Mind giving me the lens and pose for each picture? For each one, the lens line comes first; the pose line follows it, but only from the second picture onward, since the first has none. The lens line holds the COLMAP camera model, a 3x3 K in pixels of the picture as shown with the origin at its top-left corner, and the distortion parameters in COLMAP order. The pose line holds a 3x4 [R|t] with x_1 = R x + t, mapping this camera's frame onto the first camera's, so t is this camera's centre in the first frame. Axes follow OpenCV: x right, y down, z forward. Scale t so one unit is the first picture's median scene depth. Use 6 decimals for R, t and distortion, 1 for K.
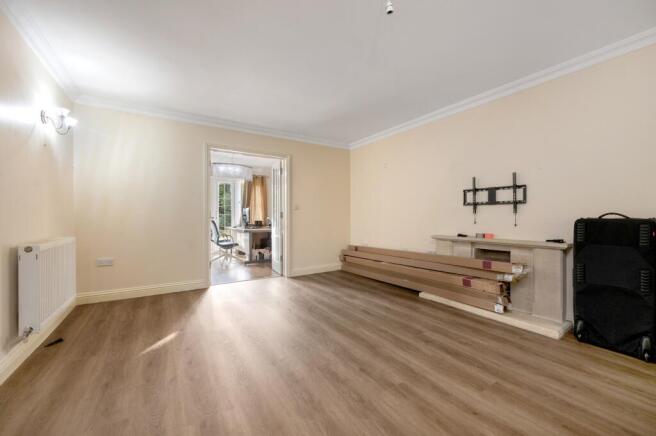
lens RADIAL K [[258.6, 0, 330.5], [0, 258.6, 215.4], [0, 0, 1]] dist [0.000727, 0.000062]
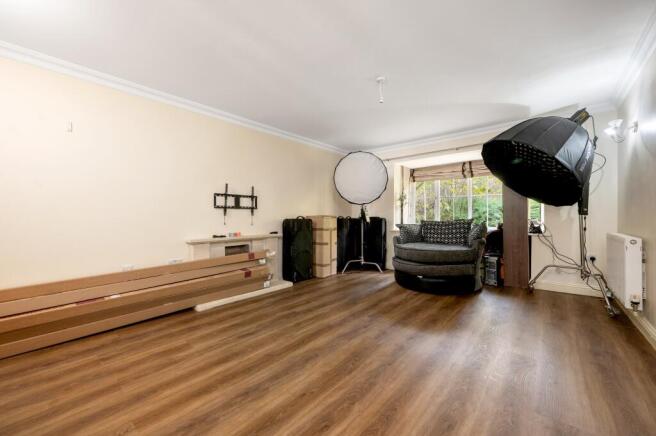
lens RADIAL K [[258.6, 0, 332.0], [0, 258.6, 216.7], [0, 0, 1]] dist [0.000727, 0.000062]
pose [[-0.279768, 0.000809, 0.960067, -0.706488], [0.001593, 0.999999, -0.000379, -0.002360], [-0.960066, 0.001423, -0.279769, 0.939427]]
